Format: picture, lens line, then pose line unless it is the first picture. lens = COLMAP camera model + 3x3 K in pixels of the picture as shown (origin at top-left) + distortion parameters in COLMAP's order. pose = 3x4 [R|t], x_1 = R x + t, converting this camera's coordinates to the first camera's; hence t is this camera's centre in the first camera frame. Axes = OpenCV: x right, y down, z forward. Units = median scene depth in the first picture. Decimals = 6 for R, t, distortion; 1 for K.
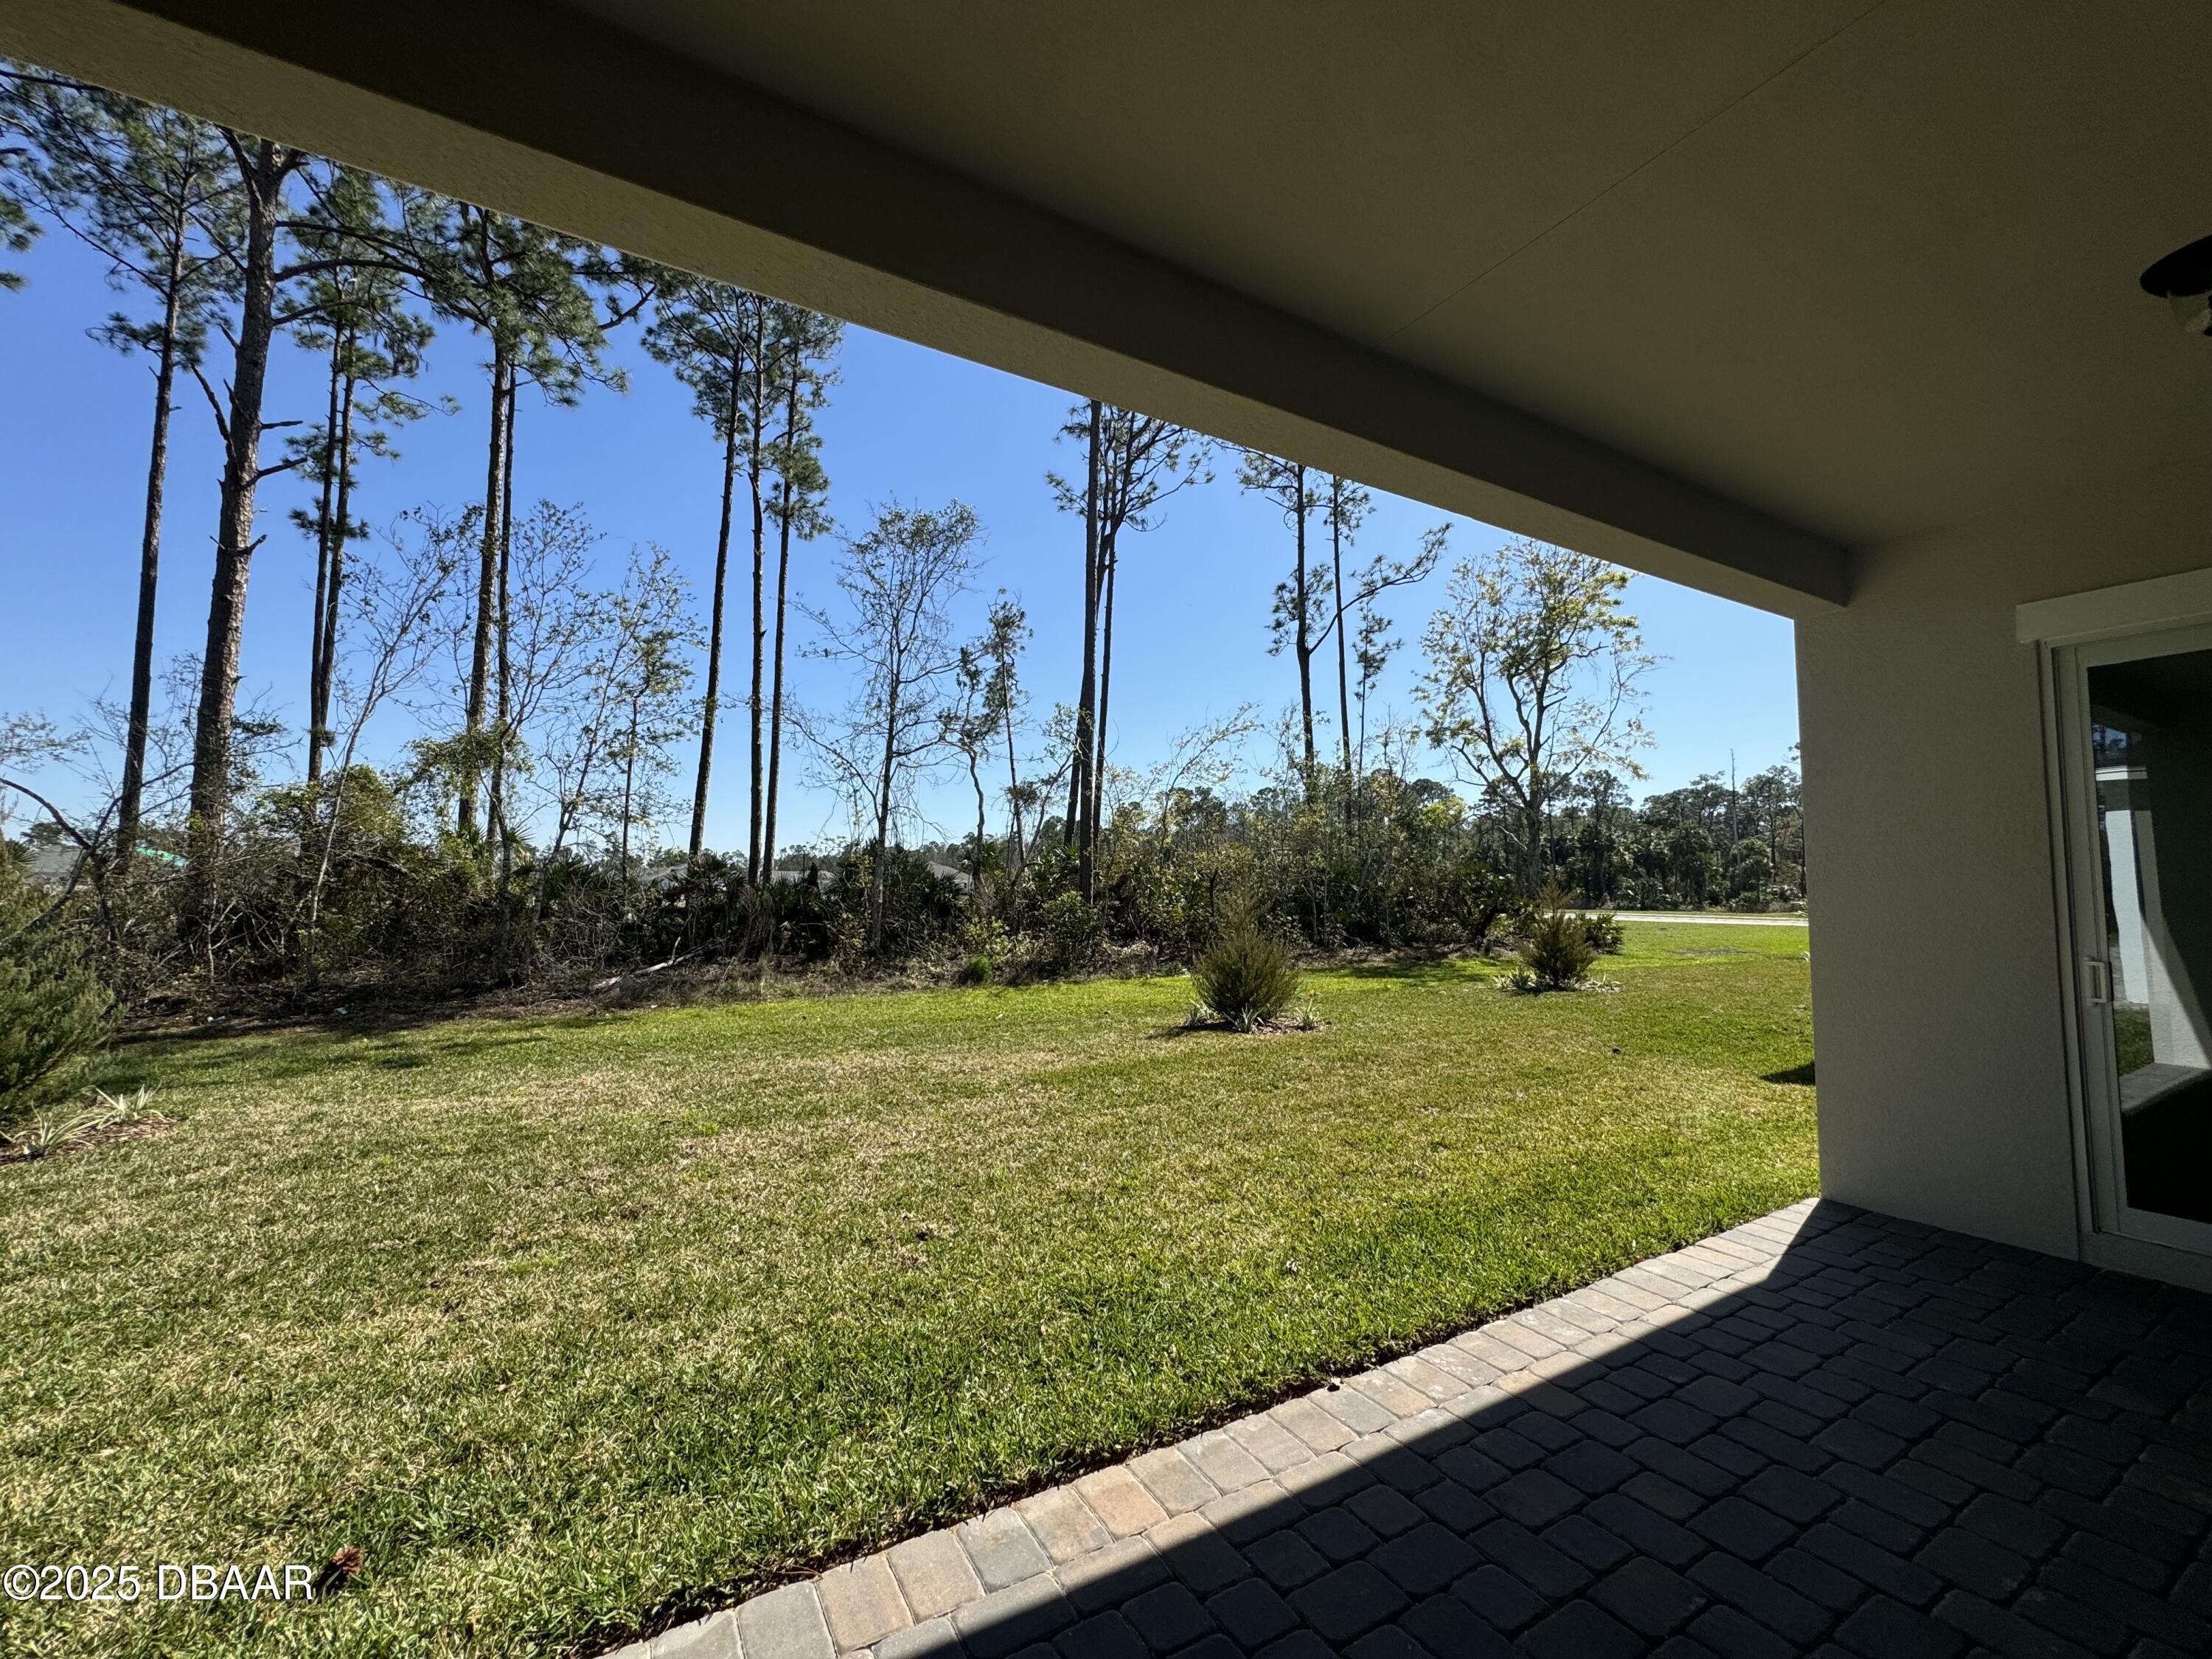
lens RADIAL K [[883.4, 0, 1104.8], [0, 883.4, 828.2], [0, 0, 1]] dist [-0.000870, -0.000030]
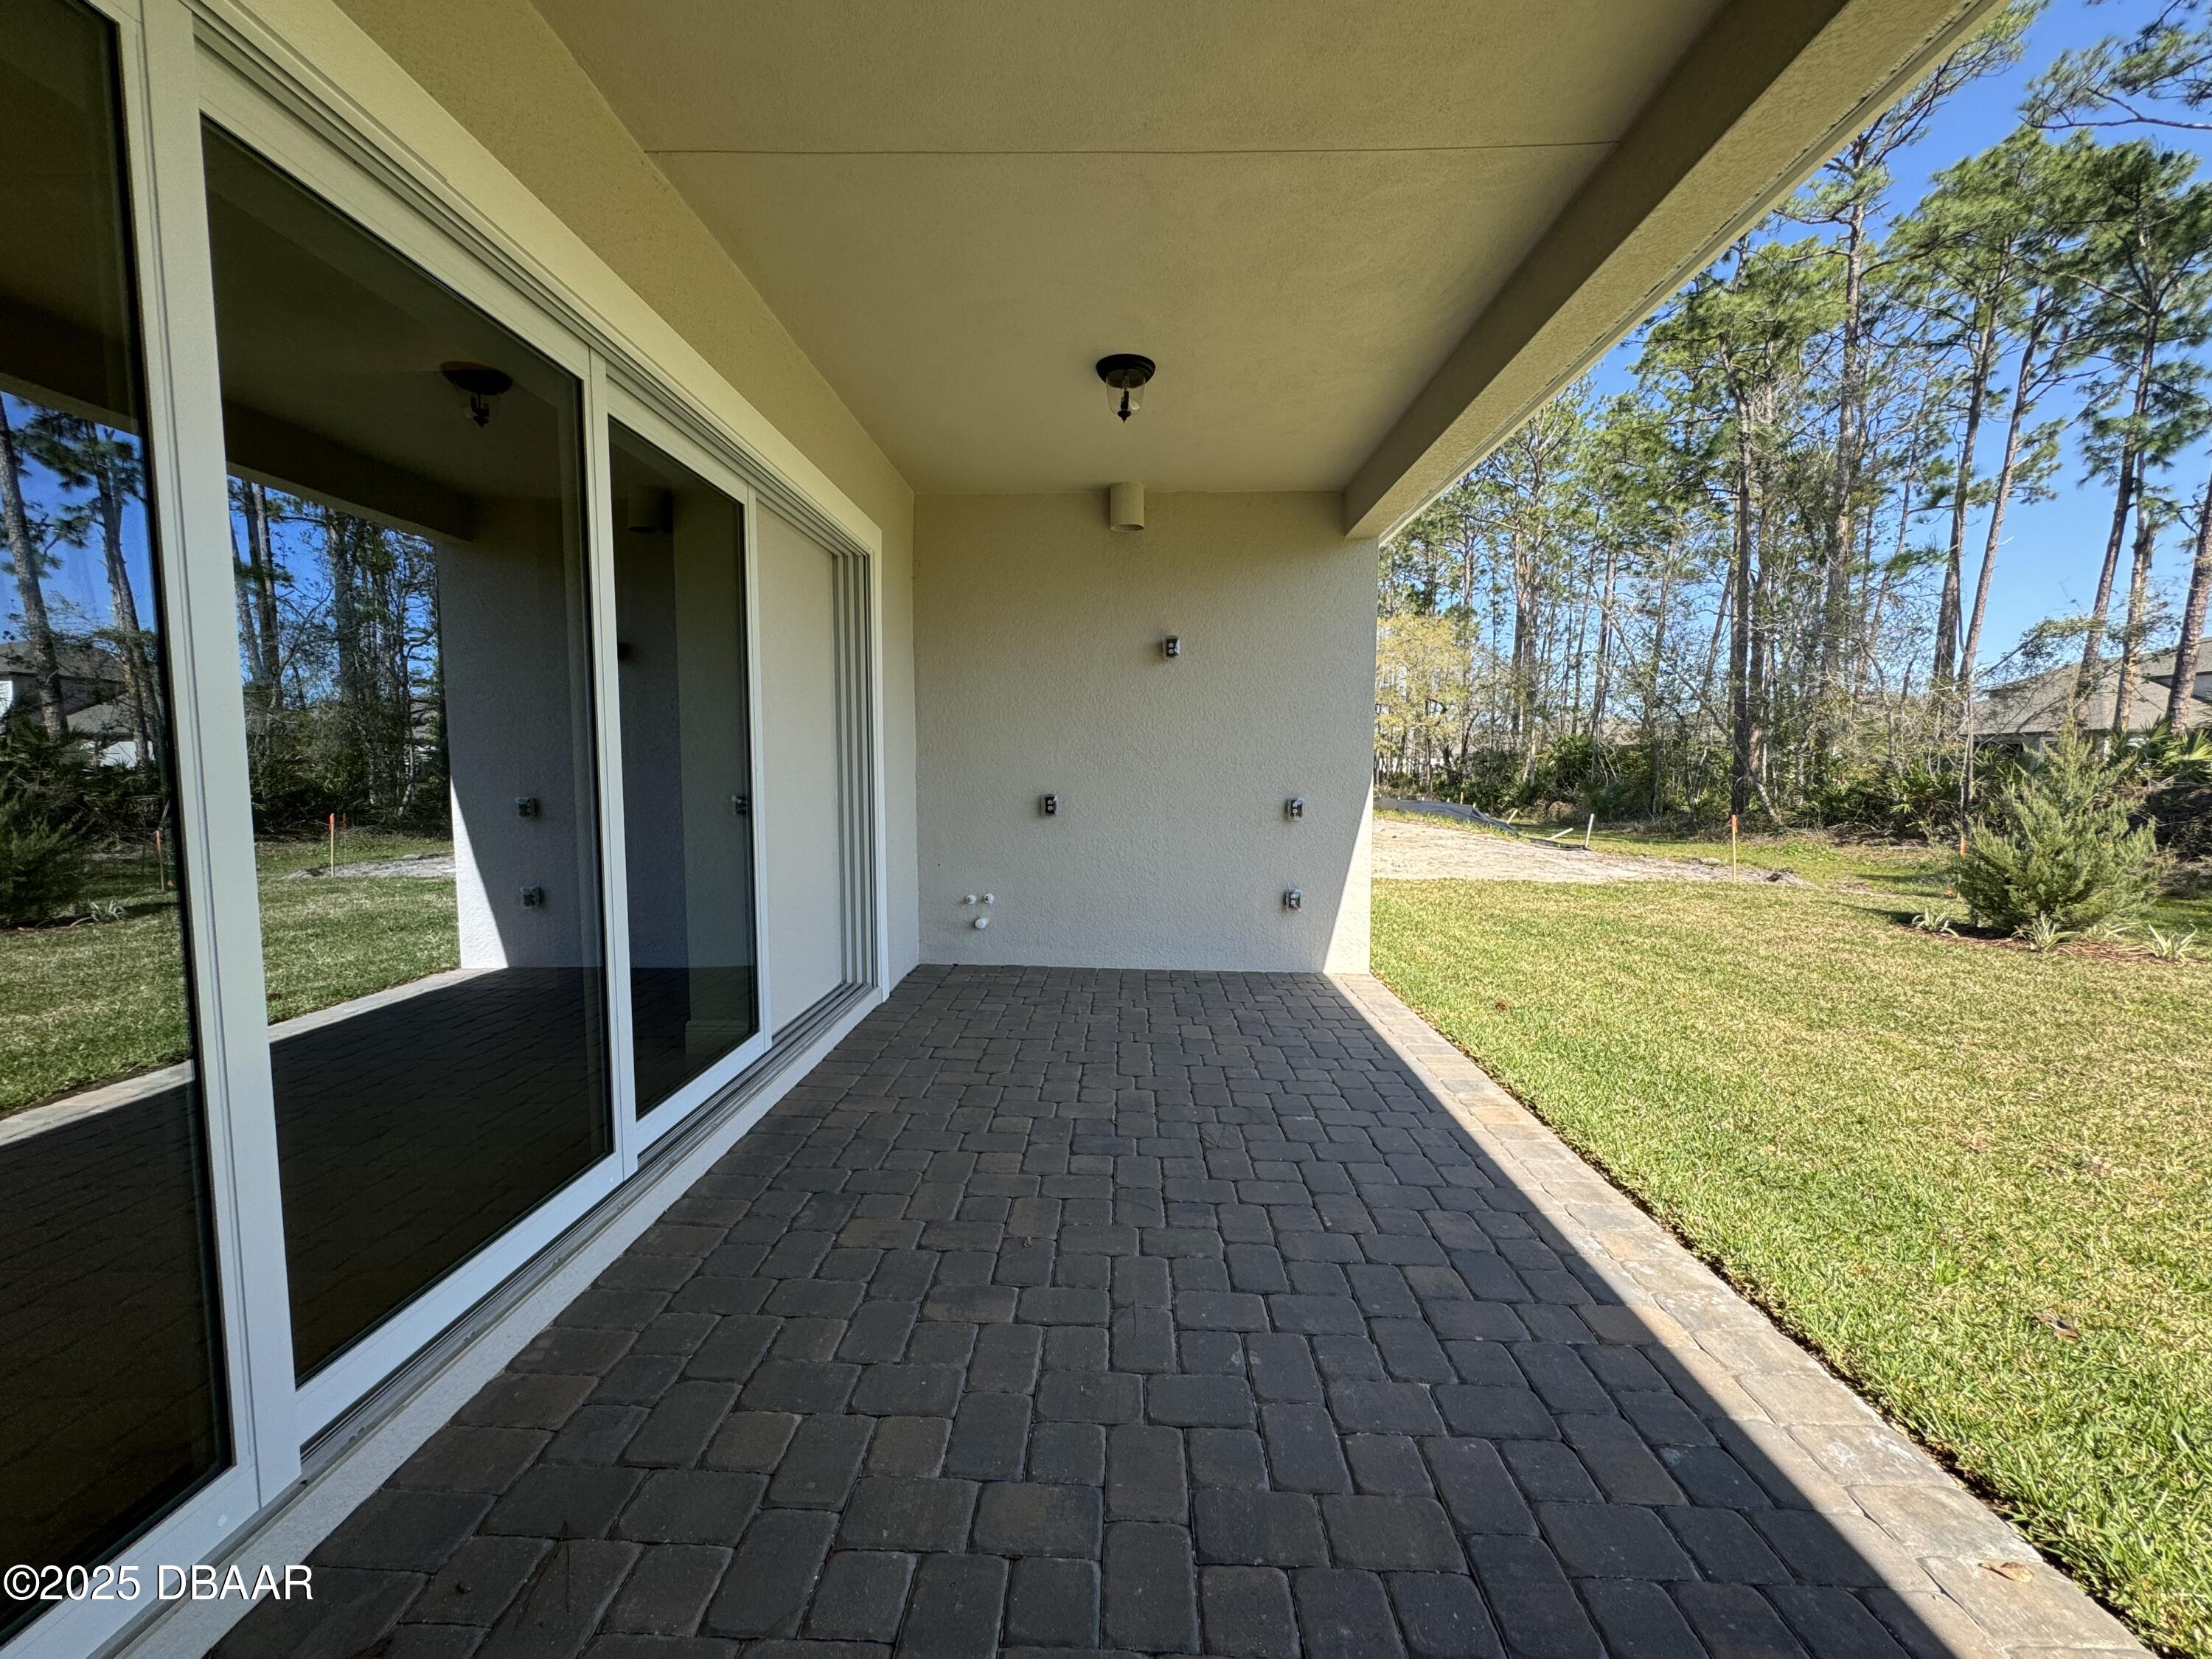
lens RADIAL K [[875.5, 0, 1103.9], [0, 875.5, 831.4], [0, 0, 1]] dist [-0.000031, -0.000472]
pose [[-0.522329, 0.062004, -0.850487, 0.150479], [0.053879, 0.997760, 0.039651, 0.012076], [0.851040, -0.025112, -0.524500, 0.107291]]
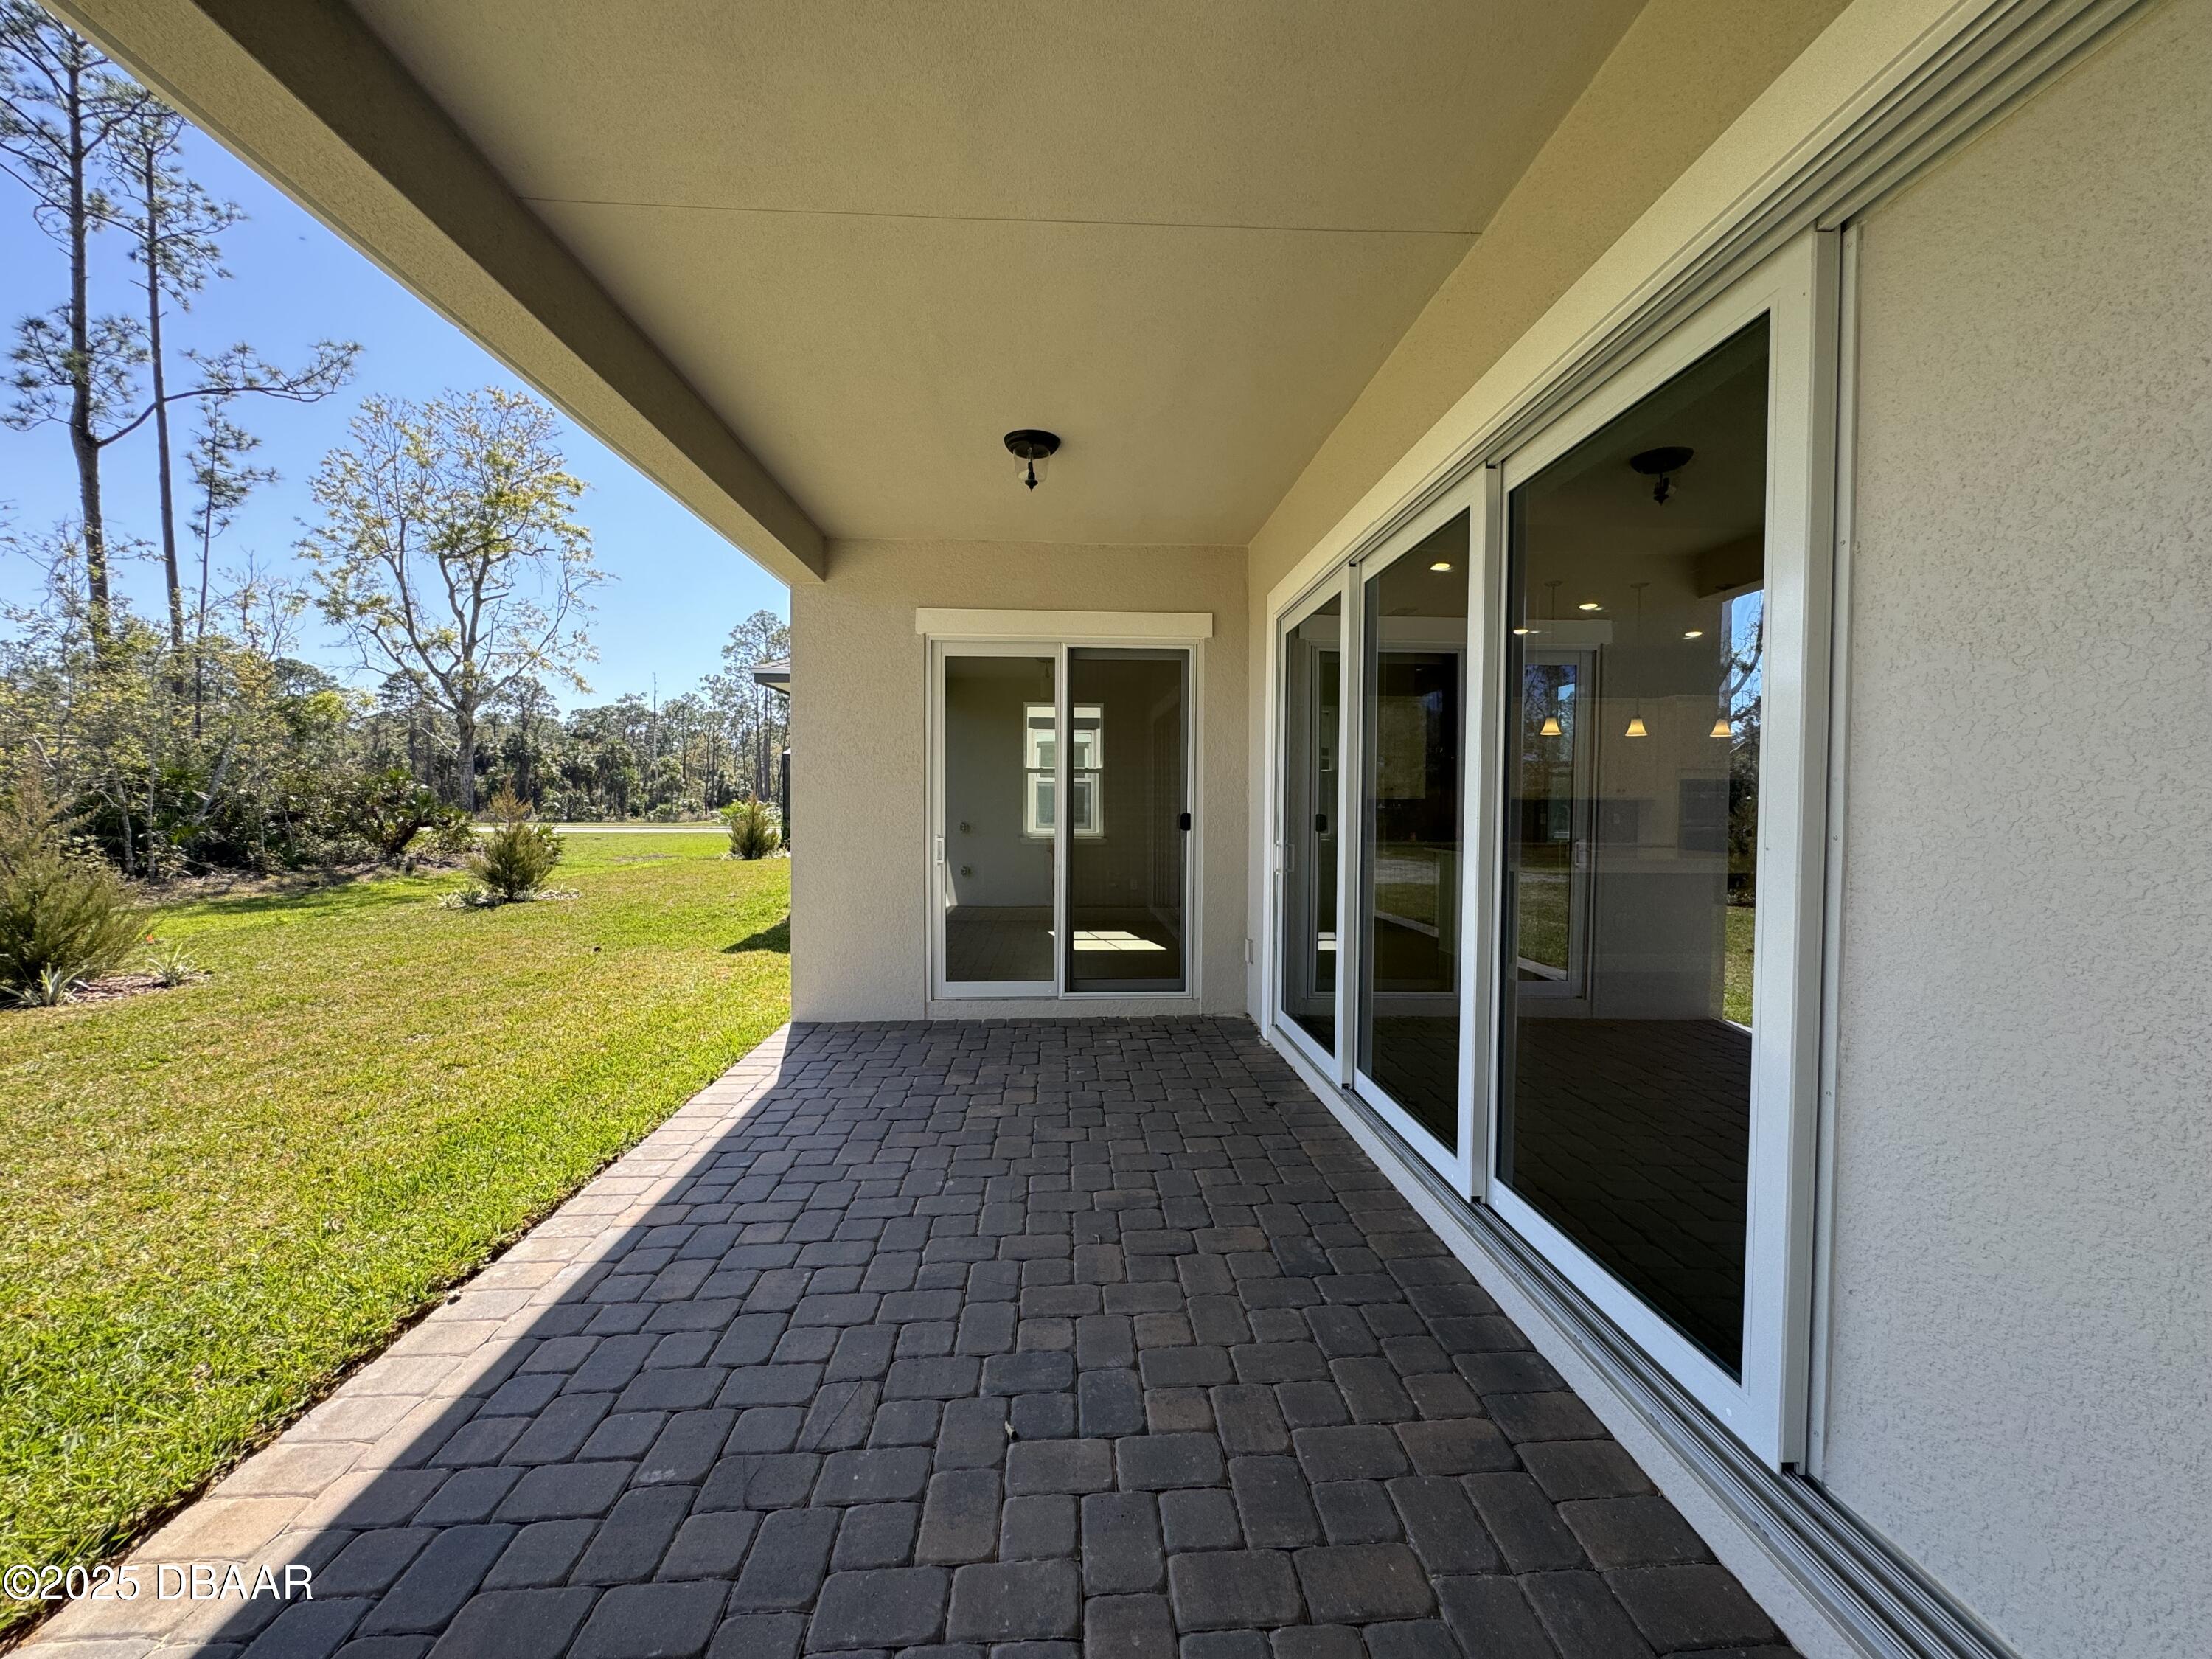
lens RADIAL K [[882.7, 0, 1105.1], [0, 882.7, 831.3], [0, 0, 1]] dist [-0.003497, 0.000399]
pose [[0.456213, -0.025778, 0.889497, -0.027230], [-0.065015, 0.995943, 0.062208, 0.002314], [-0.887492, -0.086211, 0.452687, -0.001692]]
